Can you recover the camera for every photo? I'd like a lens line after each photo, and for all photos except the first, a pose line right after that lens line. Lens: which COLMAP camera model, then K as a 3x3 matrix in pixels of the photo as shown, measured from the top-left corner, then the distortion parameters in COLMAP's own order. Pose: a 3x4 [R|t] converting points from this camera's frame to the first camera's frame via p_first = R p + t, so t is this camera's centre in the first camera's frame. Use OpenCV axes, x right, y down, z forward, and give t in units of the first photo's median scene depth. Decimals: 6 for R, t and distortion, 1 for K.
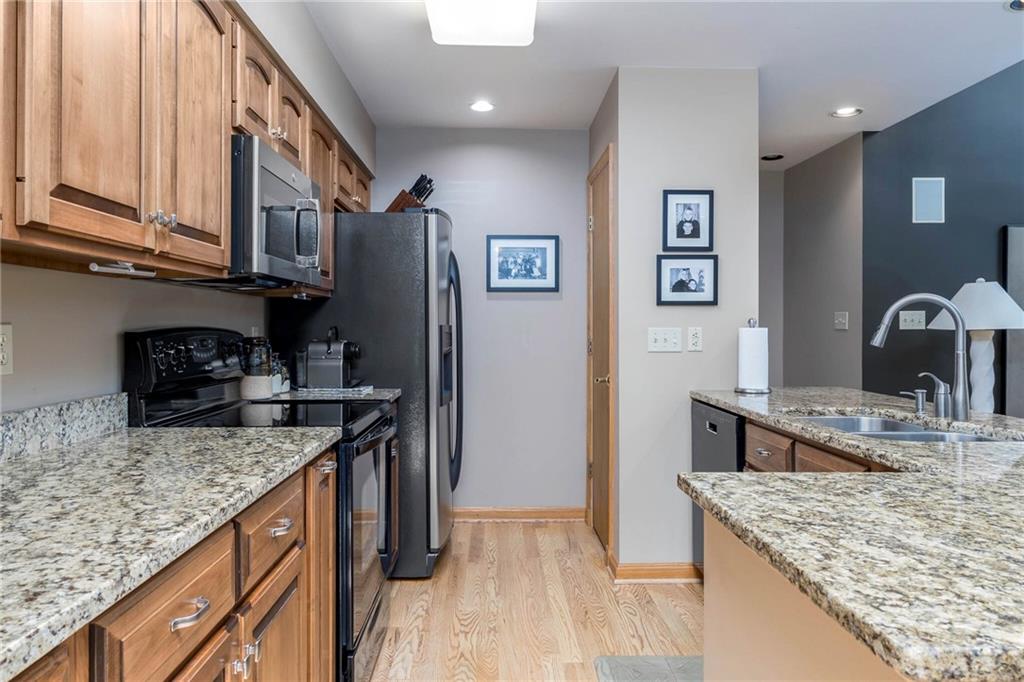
lens RADIAL K [[696.5, 0, 514.1], [0, 696.5, 336.6], [0, 0, 1]] dist [0.000408, -0.003346]
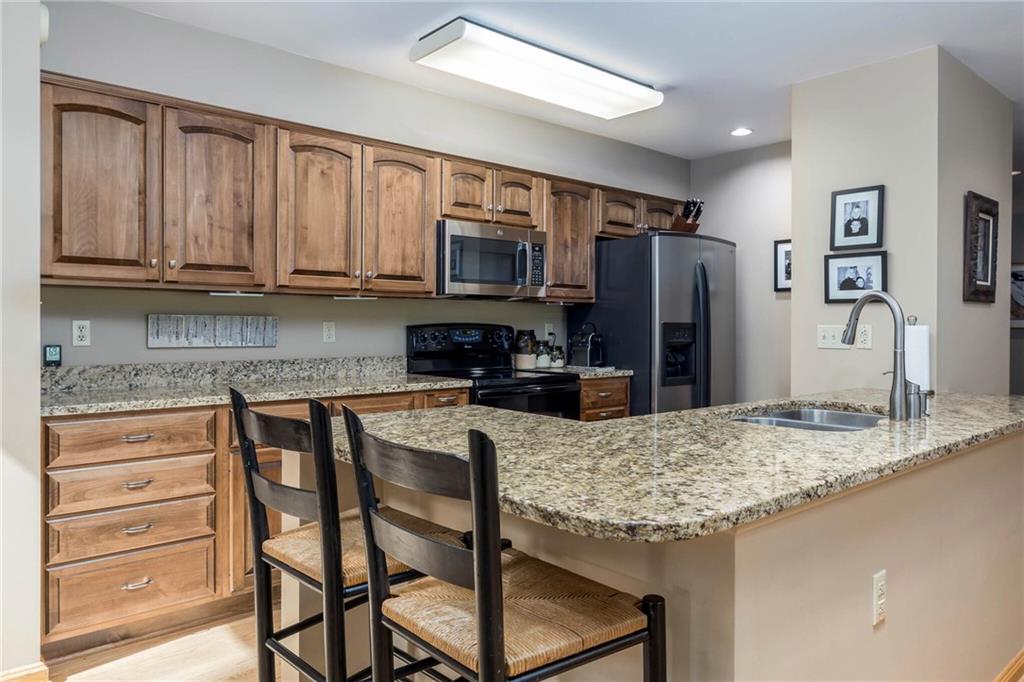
lens RADIAL K [[696.5, 0, 514.4], [0, 696.5, 335.6], [0, 0, 1]] dist [0.000408, -0.003346]
pose [[0.638818, 0.015507, -0.769202, 0.712362], [-0.013837, 0.999867, 0.008665, 0.000623], [0.769234, 0.005108, 0.638947, -0.024393]]
